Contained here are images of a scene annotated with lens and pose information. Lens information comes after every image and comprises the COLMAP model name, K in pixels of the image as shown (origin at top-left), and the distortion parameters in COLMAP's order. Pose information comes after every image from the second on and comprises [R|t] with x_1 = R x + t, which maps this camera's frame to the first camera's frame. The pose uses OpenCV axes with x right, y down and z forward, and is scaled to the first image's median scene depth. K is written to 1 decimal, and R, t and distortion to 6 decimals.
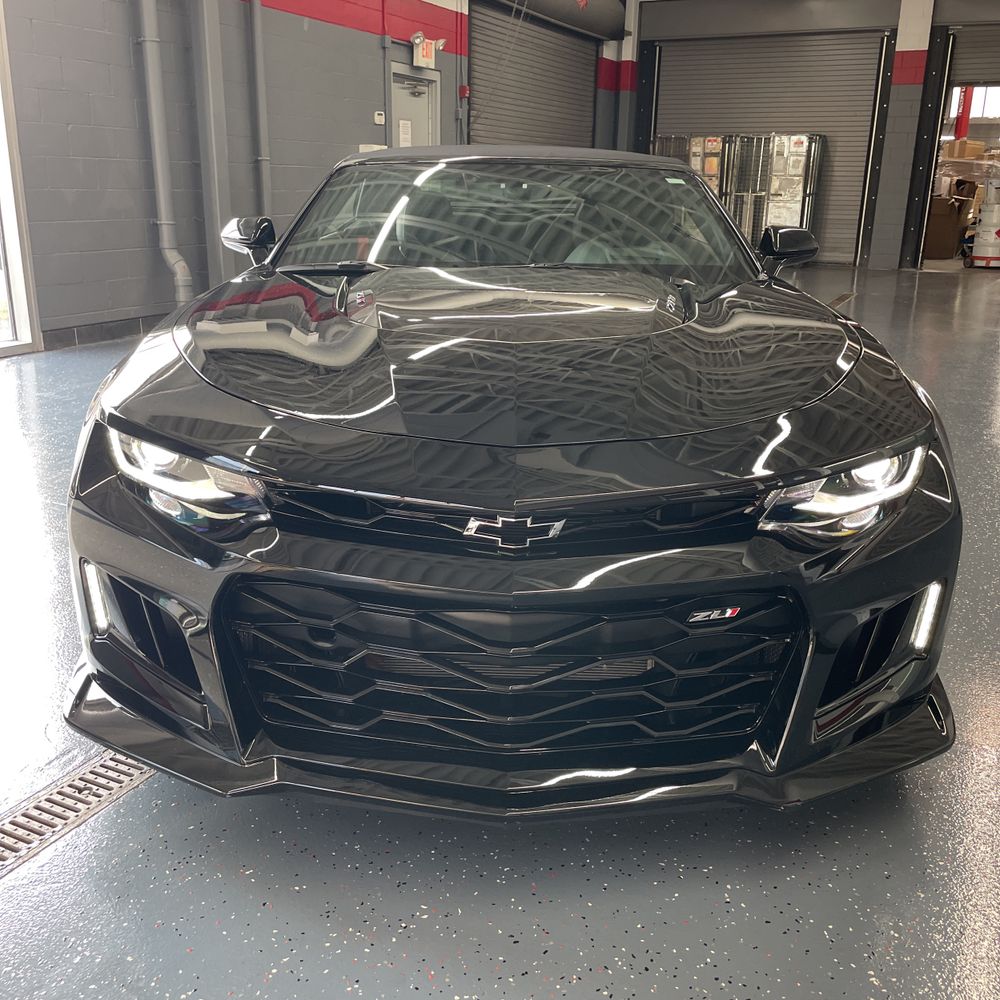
lens RADIAL K [[1051.4, 0, 500.0], [0, 1051.4, 500.0], [0, 0, 1]] dist [0.012595, 0.017448]
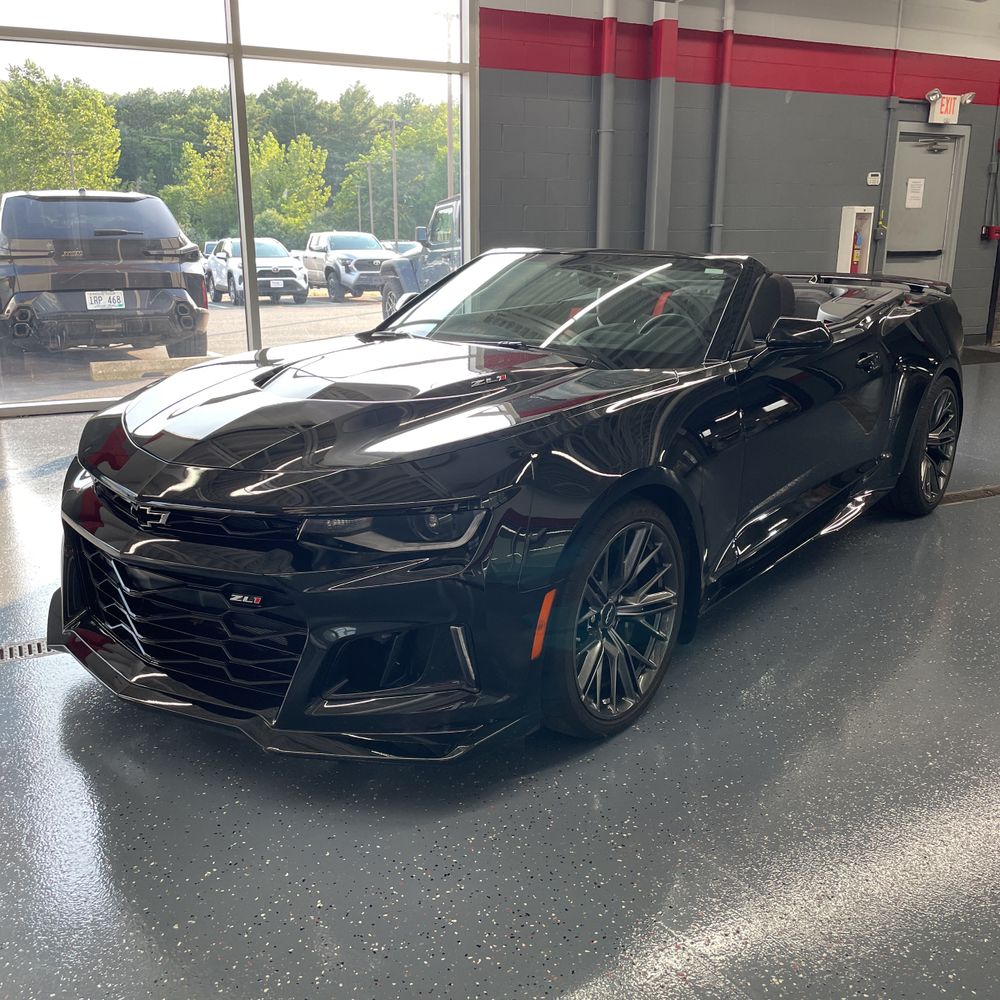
lens RADIAL K [[1051.4, 0, 500.0], [0, 1051.4, 500.0], [0, 0, 1]] dist [0.012595, 0.017448]
pose [[0.787672, 0.143743, -0.599092, 0.245239], [-0.167139, 0.985791, 0.016774, -0.019107], [0.592990, 0.086920, 0.800504, 0.013858]]
